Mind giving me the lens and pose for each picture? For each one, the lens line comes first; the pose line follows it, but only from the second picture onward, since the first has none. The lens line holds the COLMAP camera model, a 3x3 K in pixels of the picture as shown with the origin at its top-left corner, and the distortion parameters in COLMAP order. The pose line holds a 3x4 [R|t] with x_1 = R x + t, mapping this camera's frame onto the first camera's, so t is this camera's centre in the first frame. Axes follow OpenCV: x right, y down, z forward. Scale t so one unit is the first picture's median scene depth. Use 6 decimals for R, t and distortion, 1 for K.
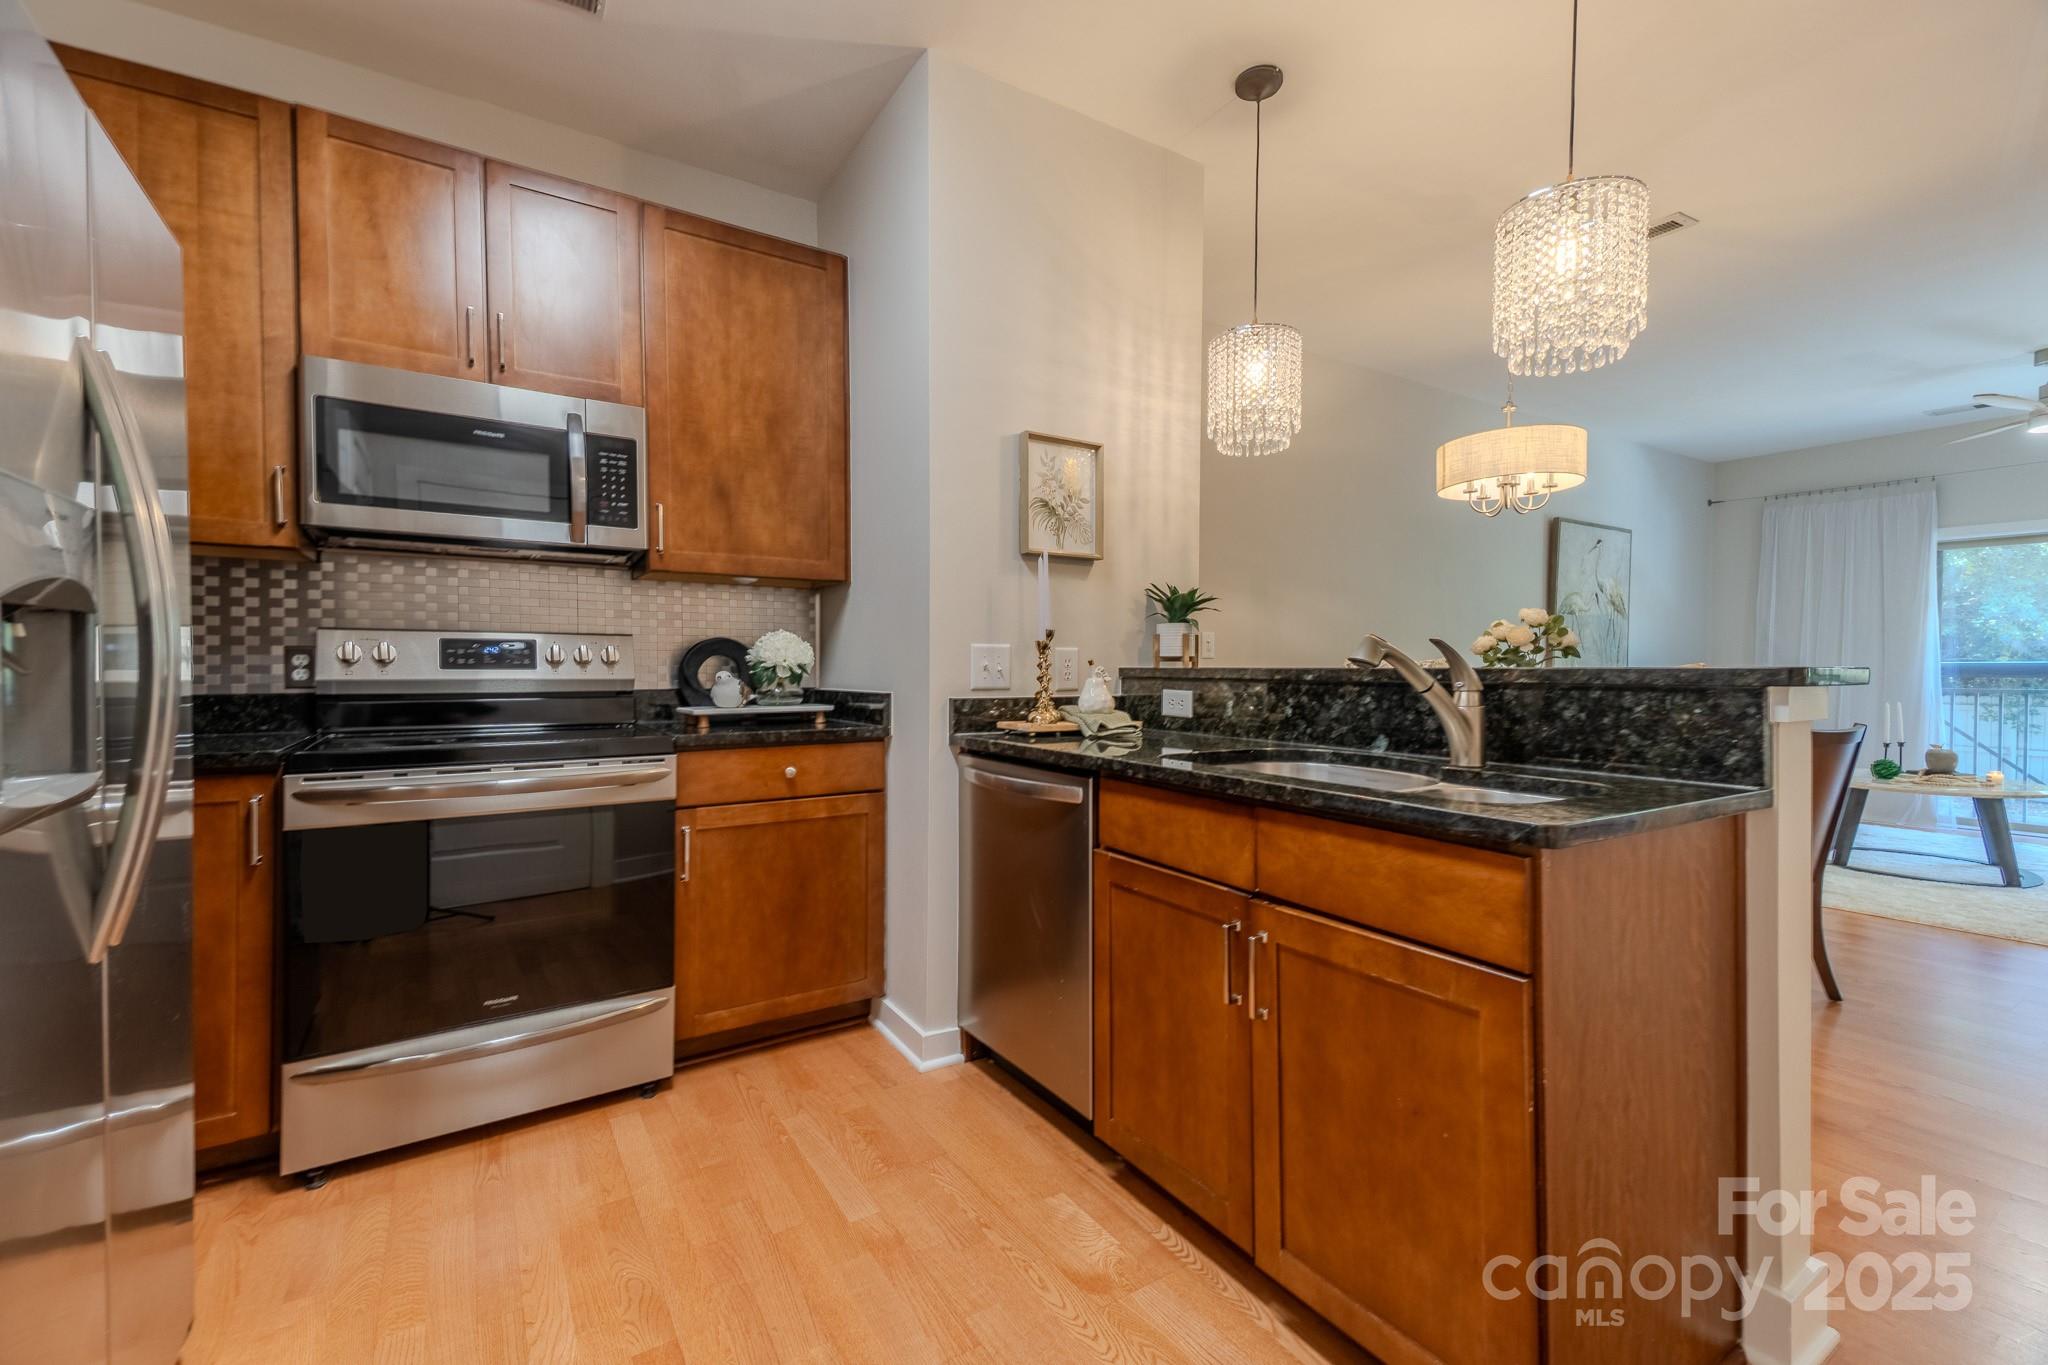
lens RADIAL K [[872.1, 0, 1029.9], [0, 872.1, 680.7], [0, 0, 1]] dist [0.035817, -0.000593]
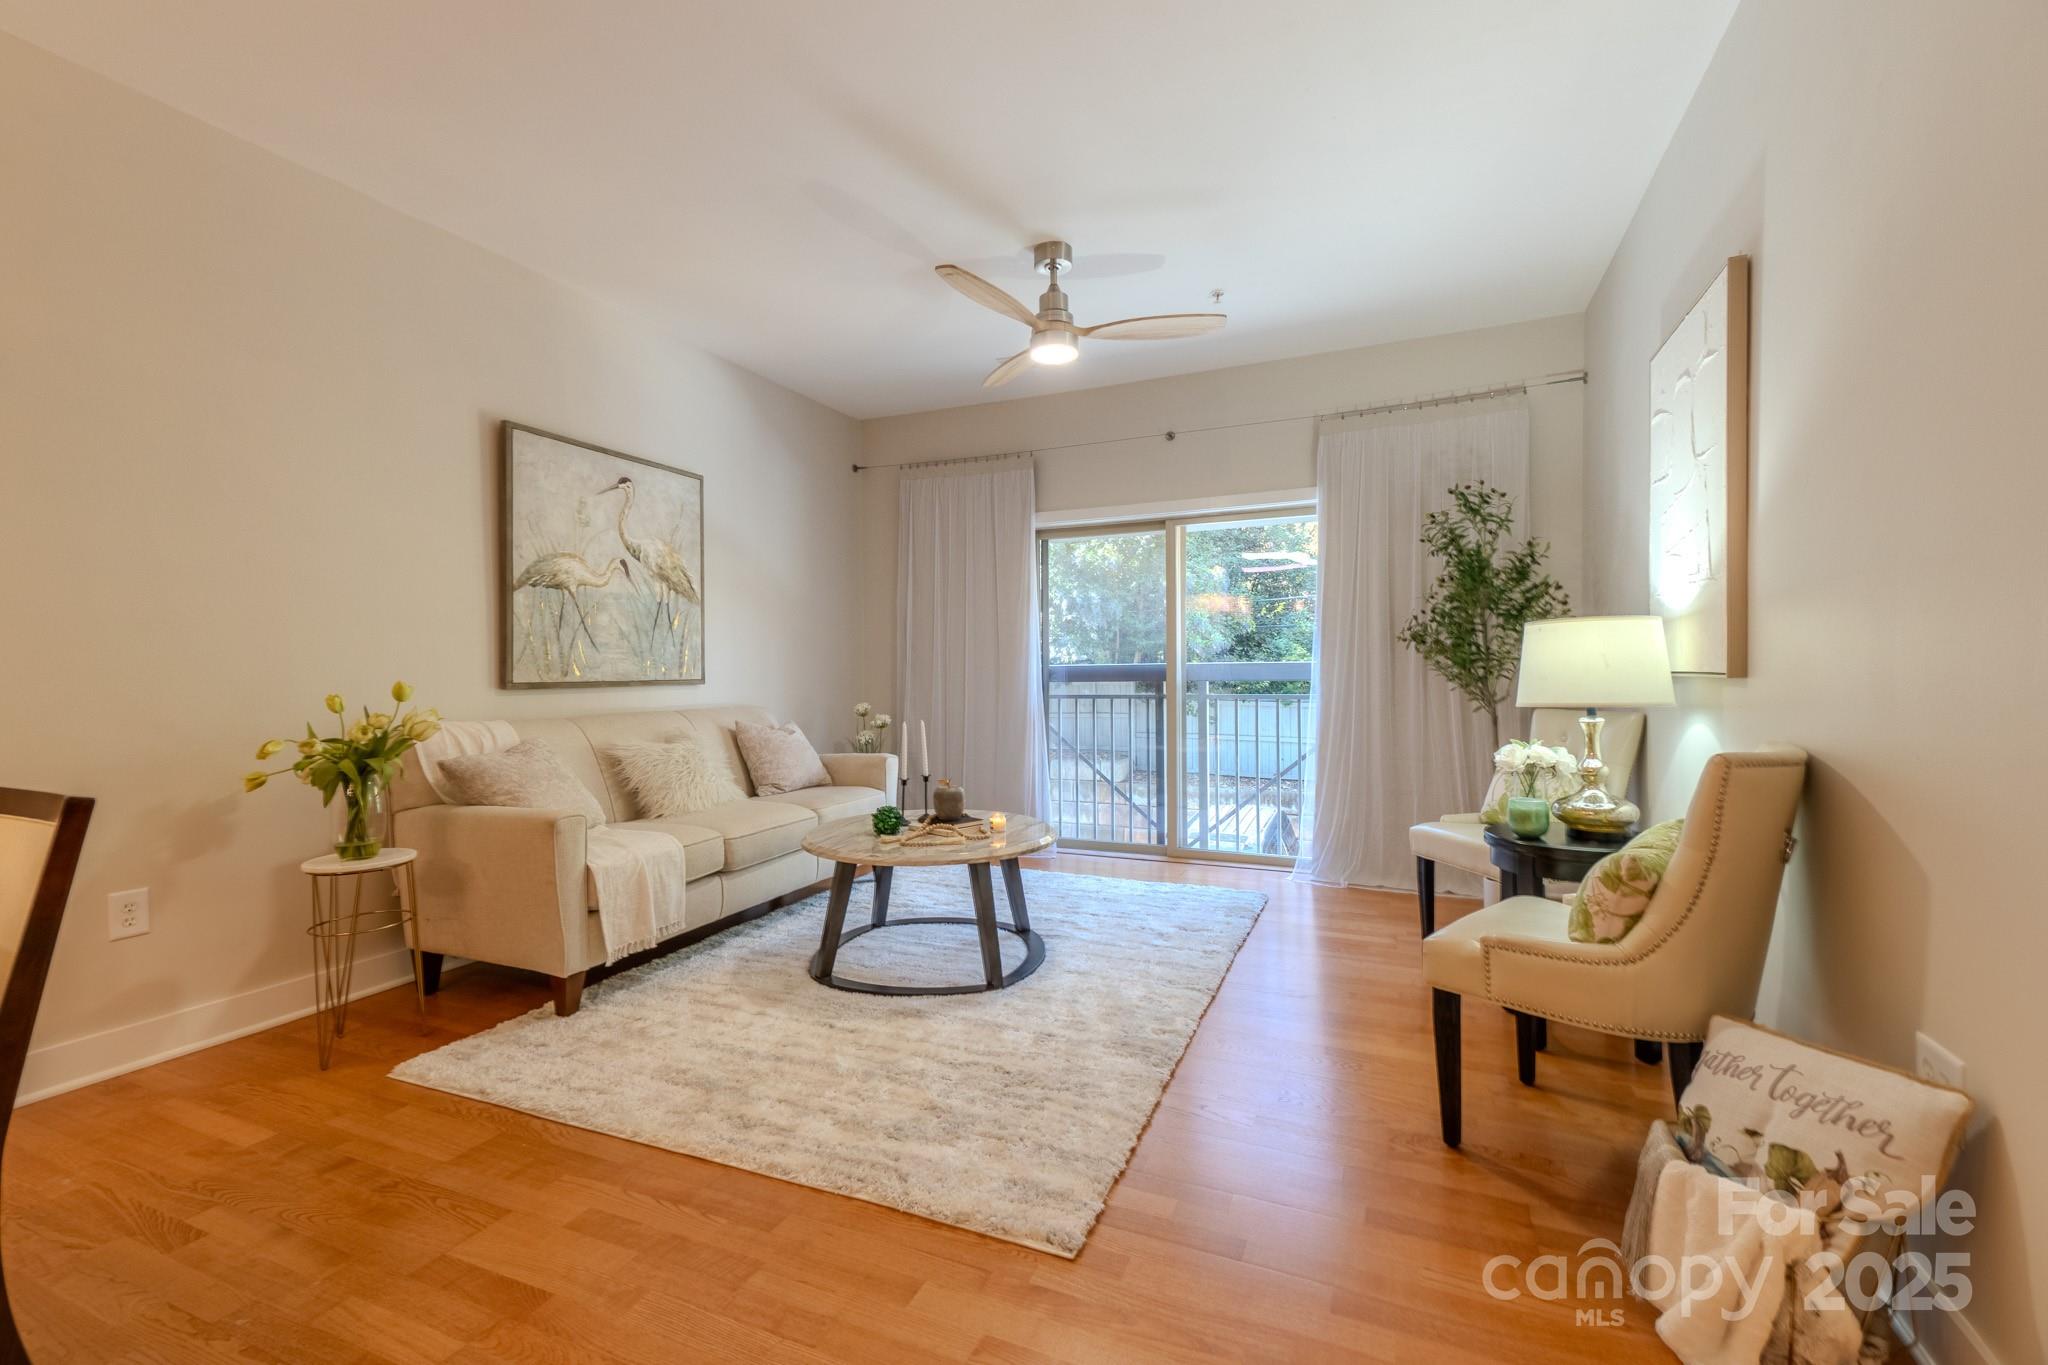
lens RADIAL K [[872.1, 0, 1029.9], [0, 872.1, 680.7], [0, 0, 1]] dist [0.035817, -0.000593]
pose [[0.829202, -0.011177, 0.558838, 1.419089], [0.014555, 0.999893, -0.001599, -0.013077], [-0.558760, 0.009460, 0.829275, 0.814401]]
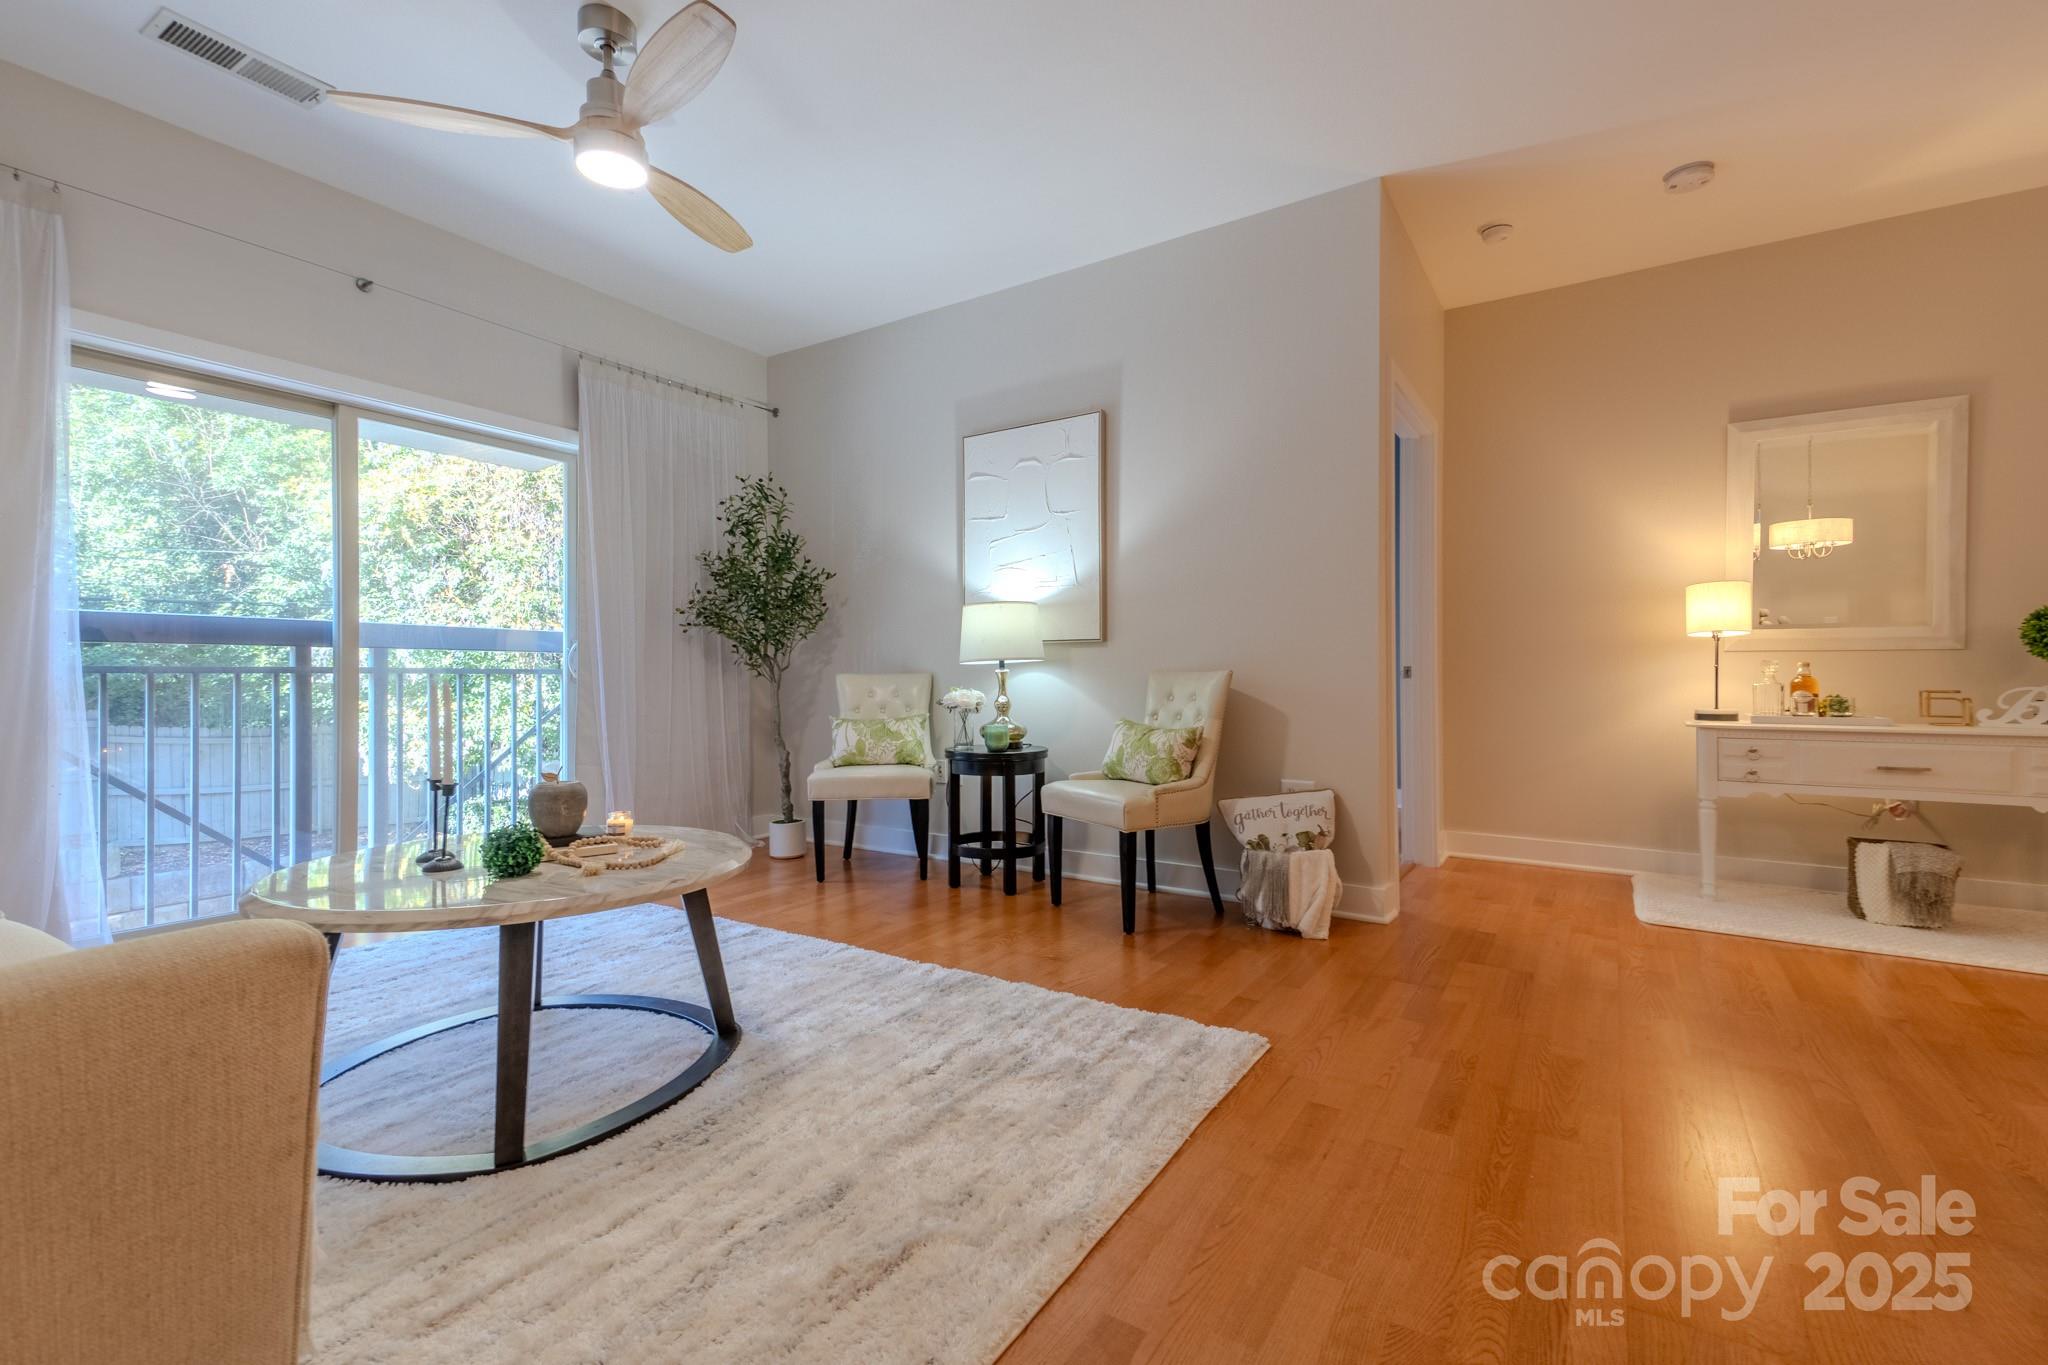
lens RADIAL K [[872.1, 0, 1029.9], [0, 872.1, 680.7], [0, 0, 1]] dist [0.035817, -0.000593]
pose [[-0.400378, -0.005795, 0.916332, 1.083480], [0.015451, 0.999795, 0.013073, 0.046799], [-0.916220, 0.019392, -0.400207, 2.005108]]
